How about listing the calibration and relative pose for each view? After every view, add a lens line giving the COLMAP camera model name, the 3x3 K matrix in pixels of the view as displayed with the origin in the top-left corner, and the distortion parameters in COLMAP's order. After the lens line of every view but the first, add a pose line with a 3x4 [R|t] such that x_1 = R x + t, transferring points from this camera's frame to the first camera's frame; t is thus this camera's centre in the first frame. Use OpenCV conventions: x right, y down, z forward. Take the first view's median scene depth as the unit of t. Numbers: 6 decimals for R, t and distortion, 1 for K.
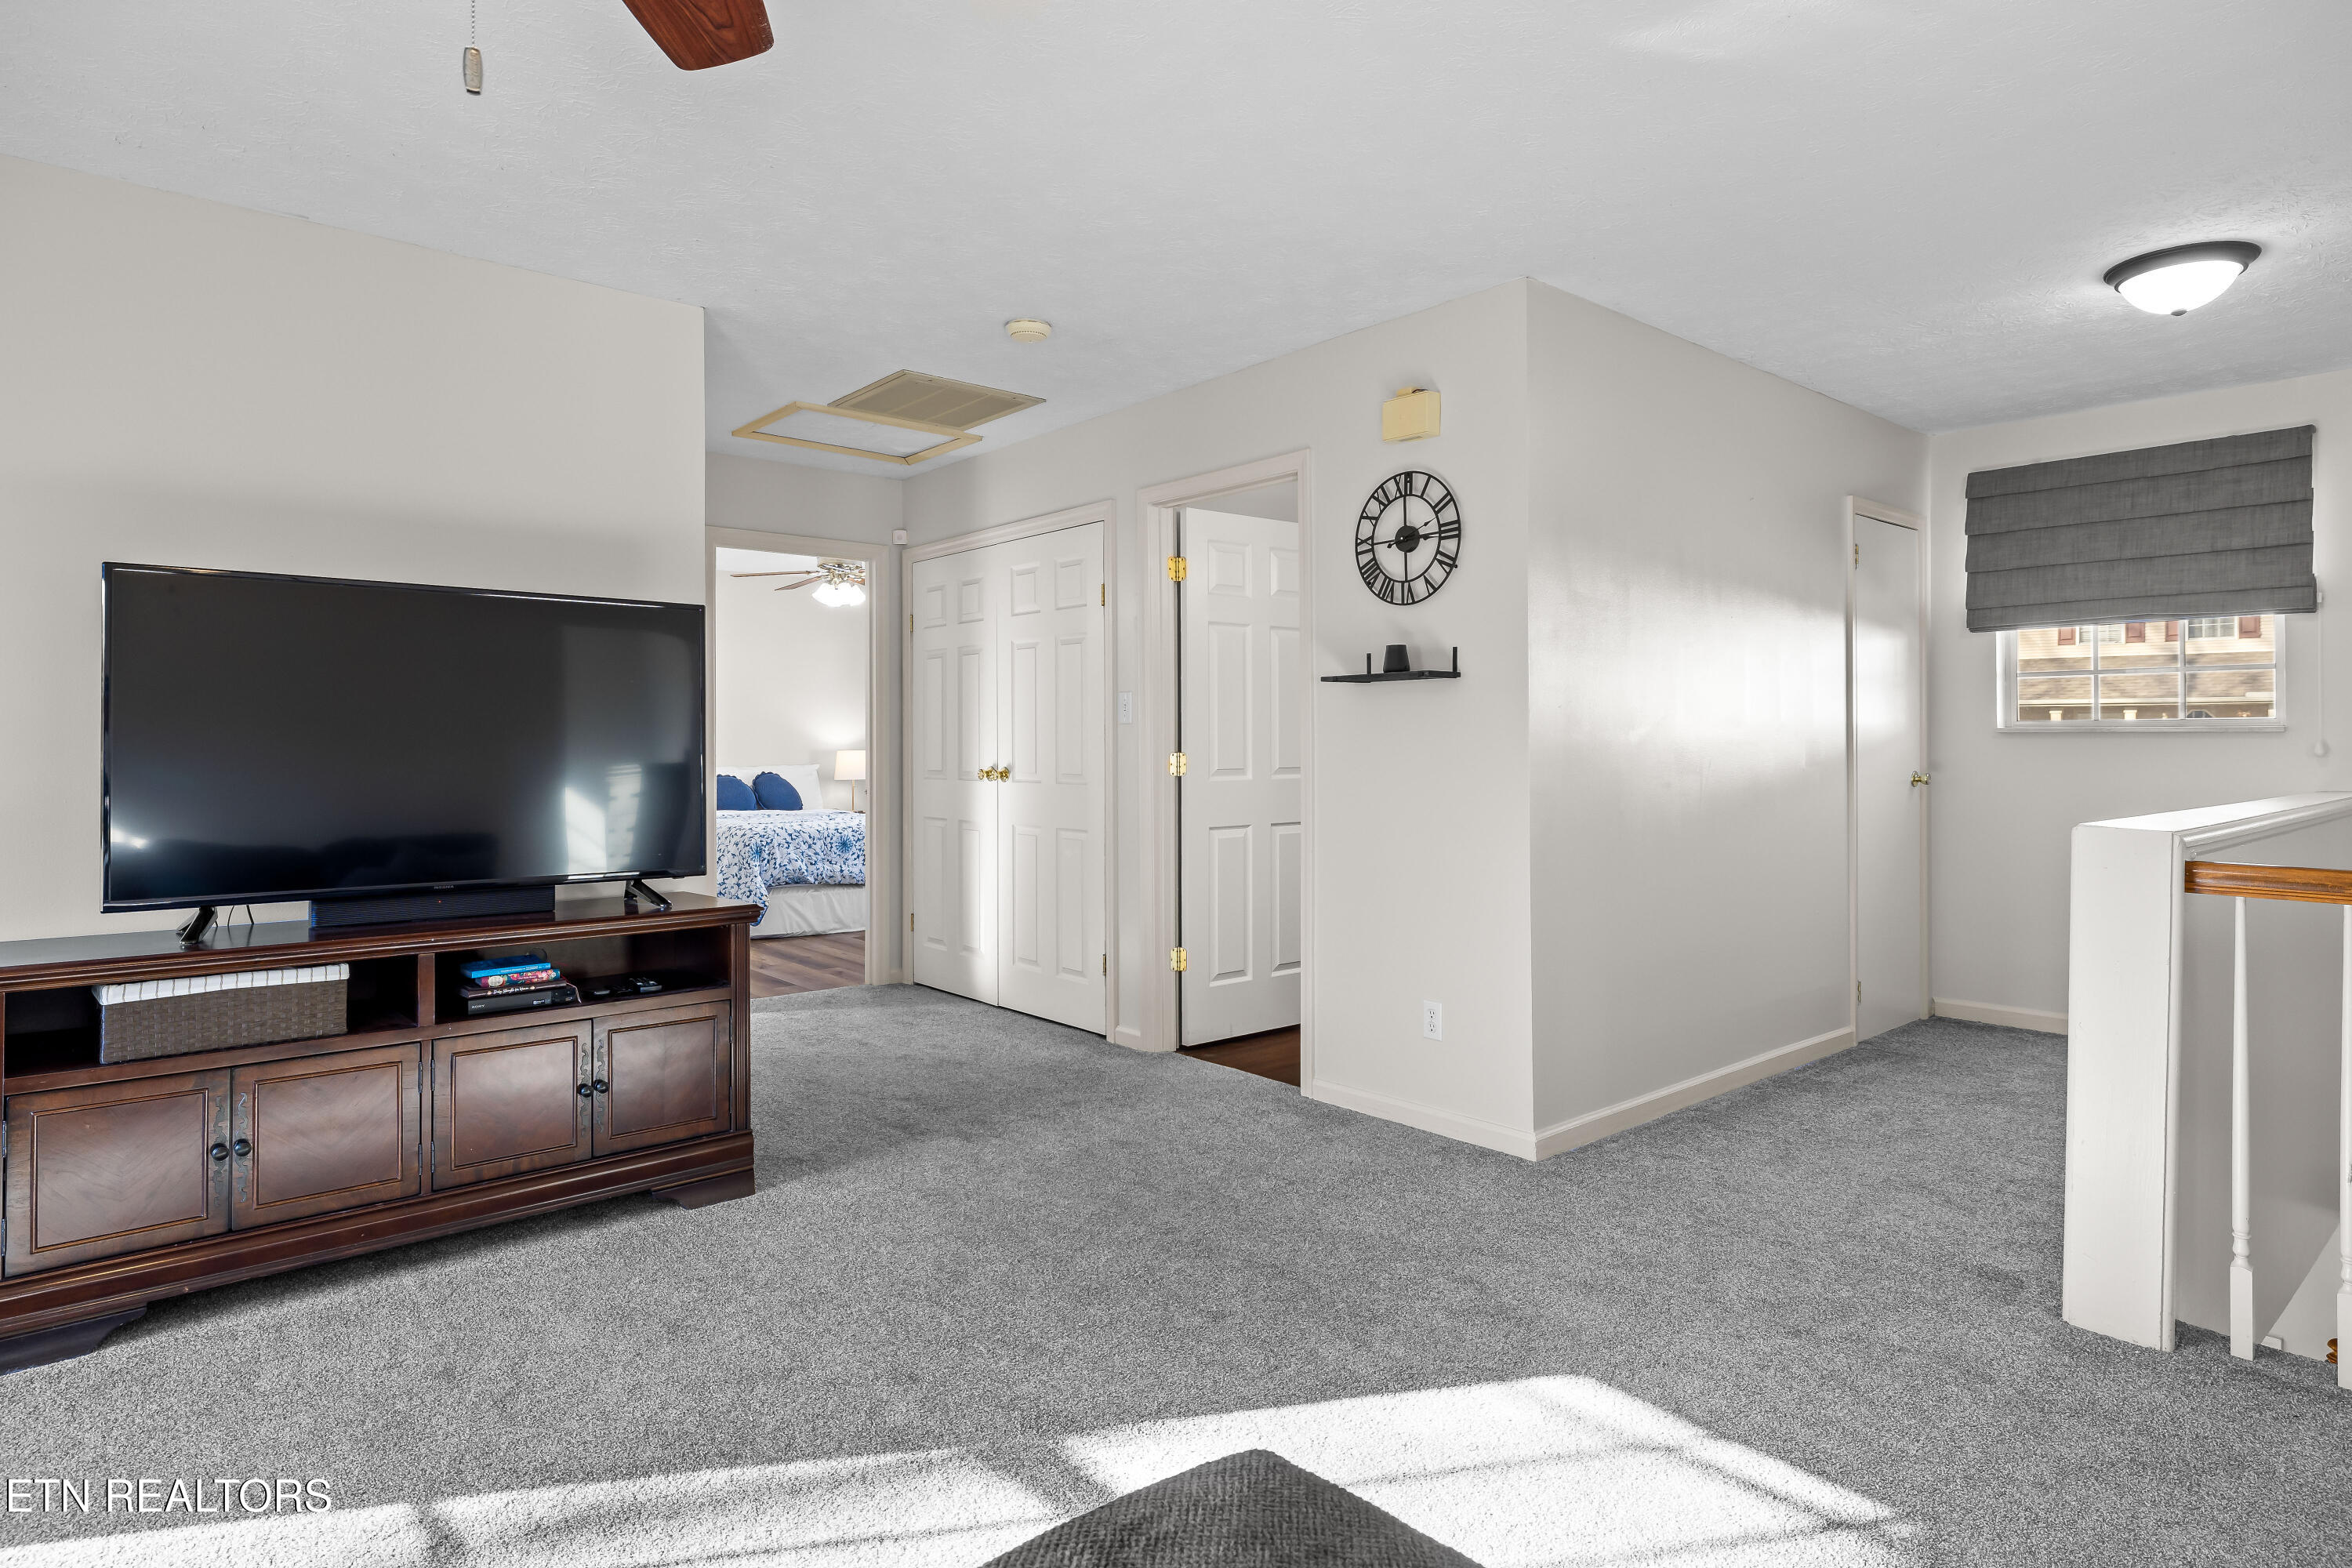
lens RADIAL K [[1280.7, 0, 1175.0], [0, 1280.7, 744.8], [0, 0, 1]] dist [-0.001013, 0.001348]
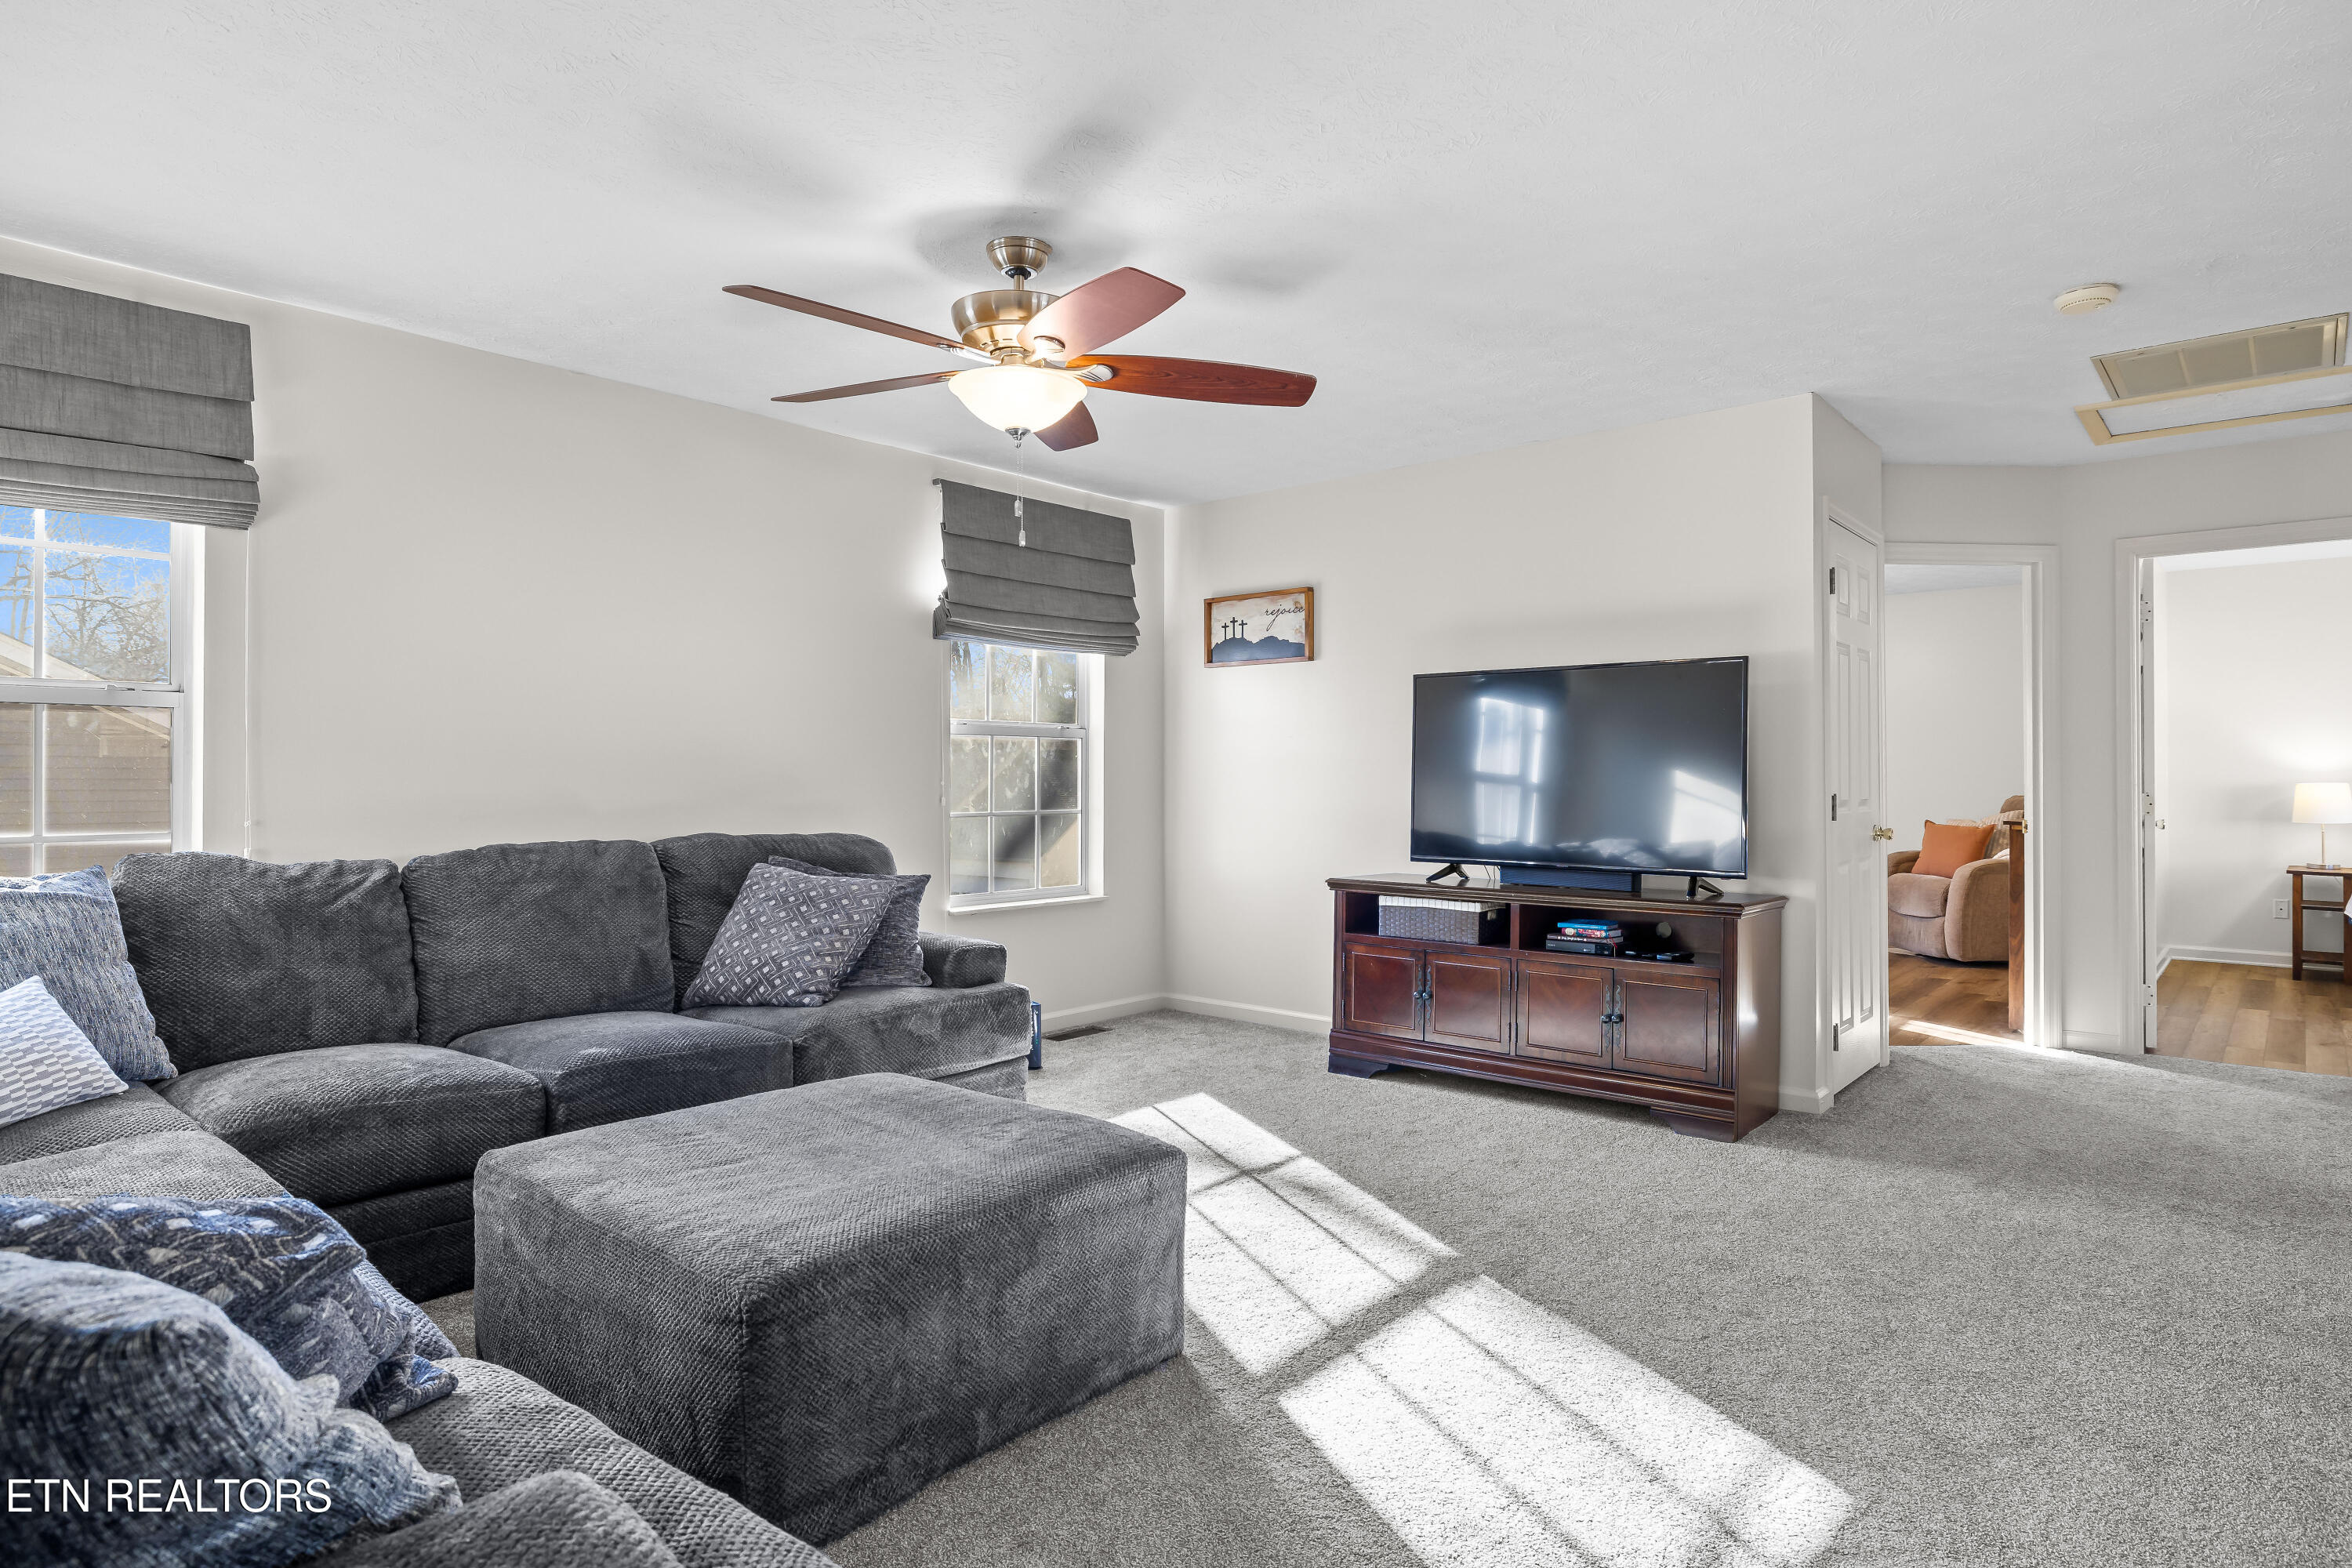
lens RADIAL K [[1280.7, 0, 1175.0], [0, 1280.7, 744.8], [0, 0, 1]] dist [-0.001013, 0.001348]
pose [[0.149334, -0.024796, -0.988476, 0.716320], [-0.000606, 0.999683, -0.025169, 0.004951], [0.988787, 0.004358, 0.149271, 0.268010]]
